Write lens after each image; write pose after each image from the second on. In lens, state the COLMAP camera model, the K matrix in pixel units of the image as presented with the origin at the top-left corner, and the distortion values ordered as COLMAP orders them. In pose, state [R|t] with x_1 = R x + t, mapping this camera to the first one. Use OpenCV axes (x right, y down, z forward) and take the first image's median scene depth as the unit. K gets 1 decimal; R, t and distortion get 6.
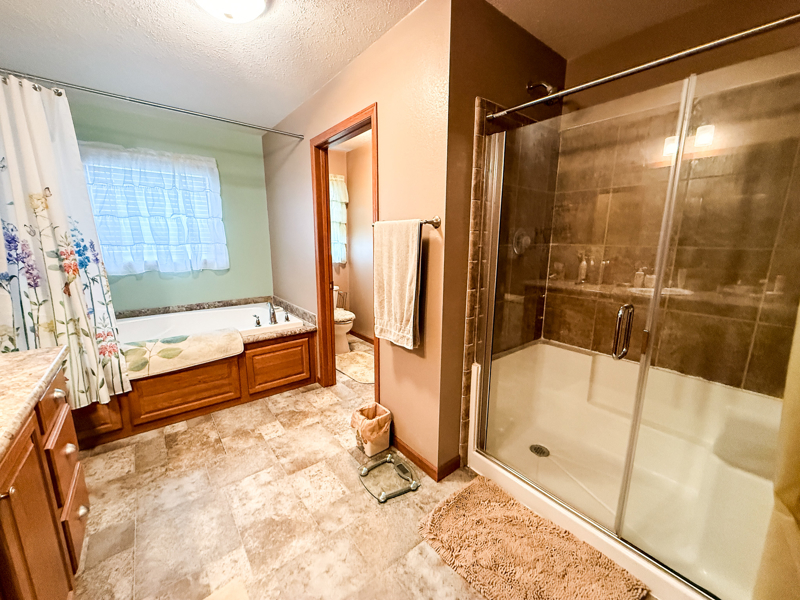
lens RADIAL K [[318.8, 0, 397.7], [0, 318.8, 300.1], [0, 0, 1]] dist [-0.001244, 0.000344]
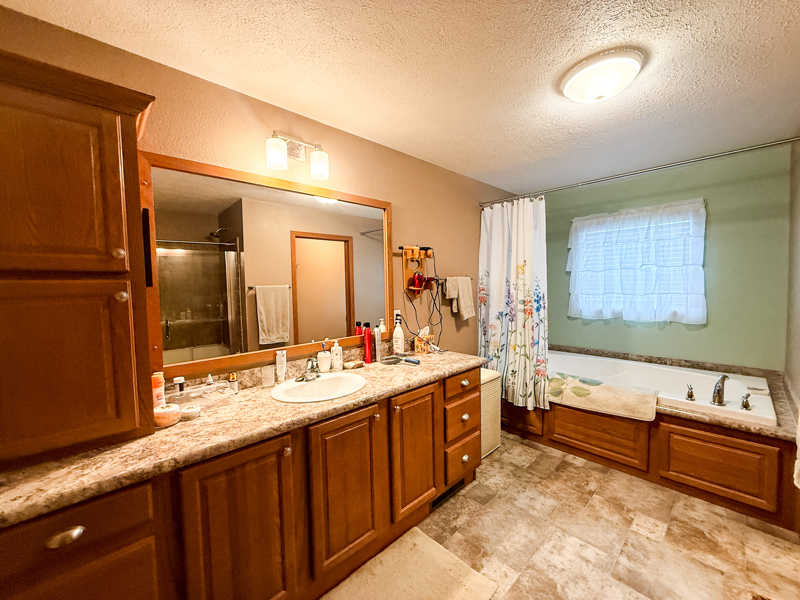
lens RADIAL K [[318.8, 0, 397.7], [0, 318.8, 300.1], [0, 0, 1]] dist [-0.001244, 0.000344]
pose [[0.080941, 0.041055, -0.995873, 0.348888], [-0.167043, 0.985578, 0.027054, -0.076825], [0.982622, 0.164164, 0.086632, 0.219743]]
